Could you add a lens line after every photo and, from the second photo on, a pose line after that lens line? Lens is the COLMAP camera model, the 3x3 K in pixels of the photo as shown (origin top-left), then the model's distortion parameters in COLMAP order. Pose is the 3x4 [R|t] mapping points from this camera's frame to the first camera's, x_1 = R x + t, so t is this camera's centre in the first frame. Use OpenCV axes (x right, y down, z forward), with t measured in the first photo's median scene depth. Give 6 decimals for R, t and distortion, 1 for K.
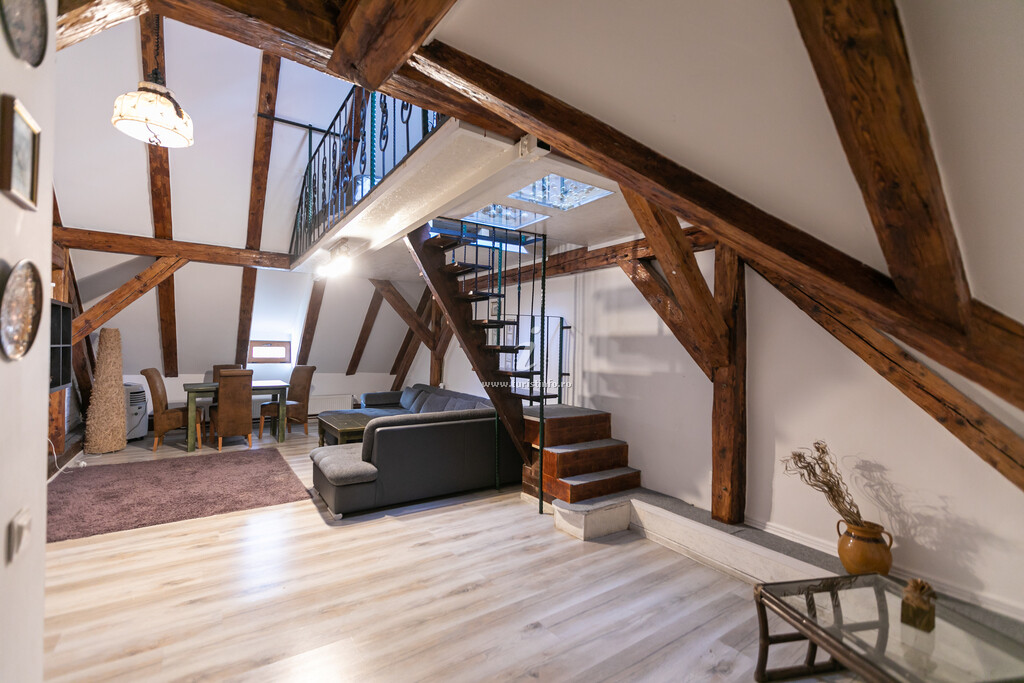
lens RADIAL K [[451.3, 0, 510.6], [0, 451.3, 341.4], [0, 0, 1]] dist [0.001875, 0.000153]
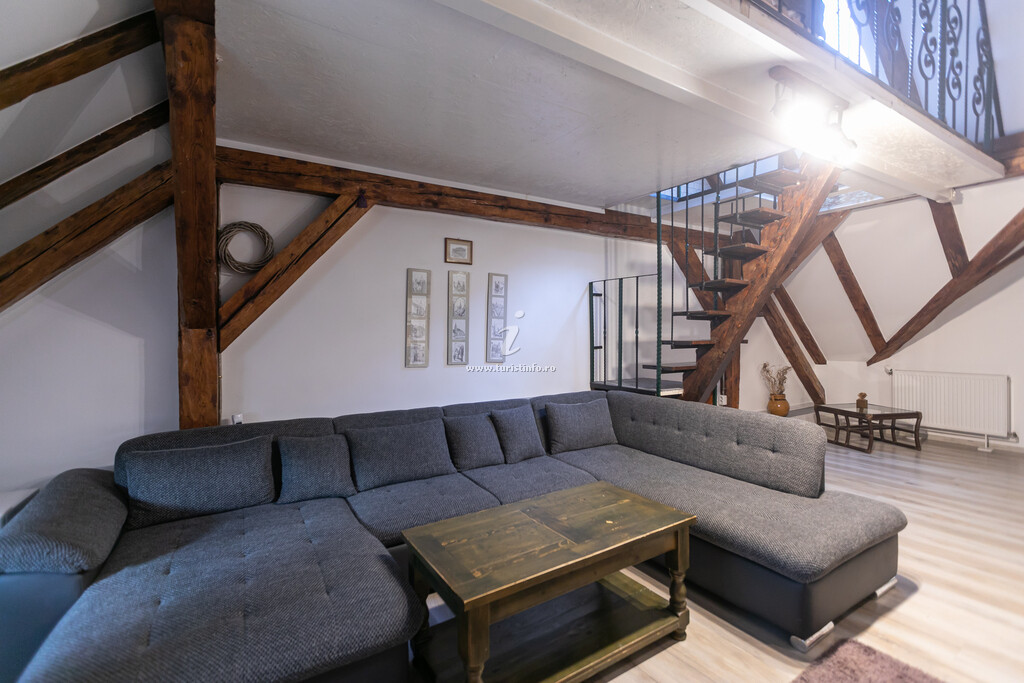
lens RADIAL K [[451.3, 0, 510.6], [0, 451.3, 341.4], [0, 0, 1]] dist [0.001875, 0.000153]
pose [[0.038444, -0.041264, 0.998408, -0.777314], [-0.000016, 0.999147, 0.041295, 0.024244], [-0.999261, -0.001603, 0.038411, 1.148973]]
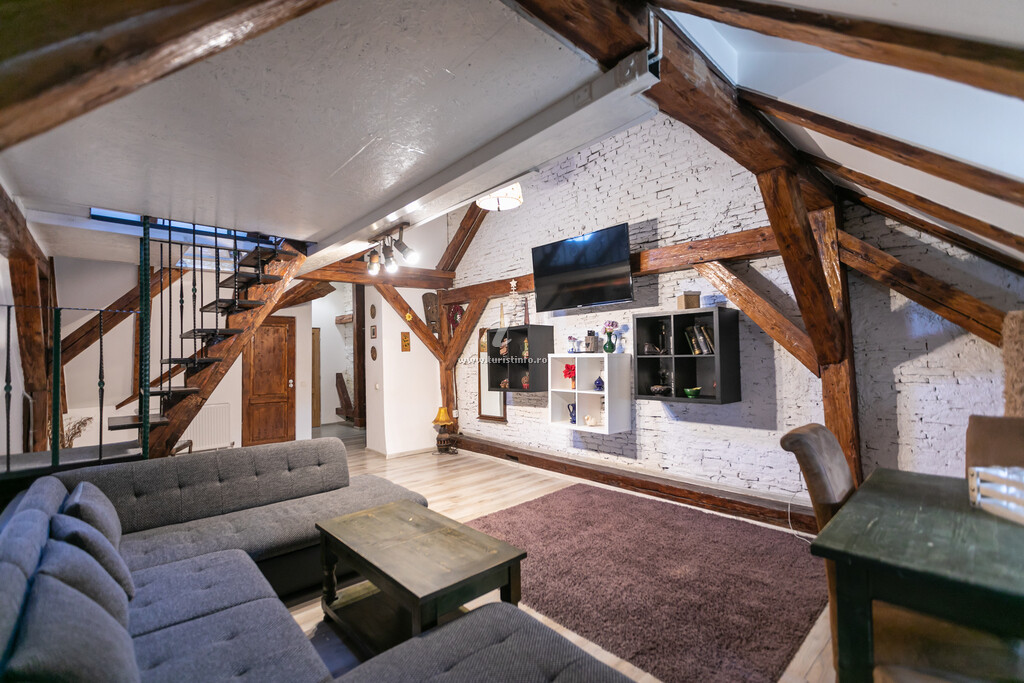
lens RADIAL K [[448.7, 0, 509.3], [0, 448.7, 341.3], [0, 0, 1]] dist [0.000538, -0.000069]
pose [[-0.990945, 0.000948, -0.134263, -0.437250], [0.006821, 0.999039, -0.043287, 0.013825], [0.134093, -0.043811, -0.990000, 1.613835]]
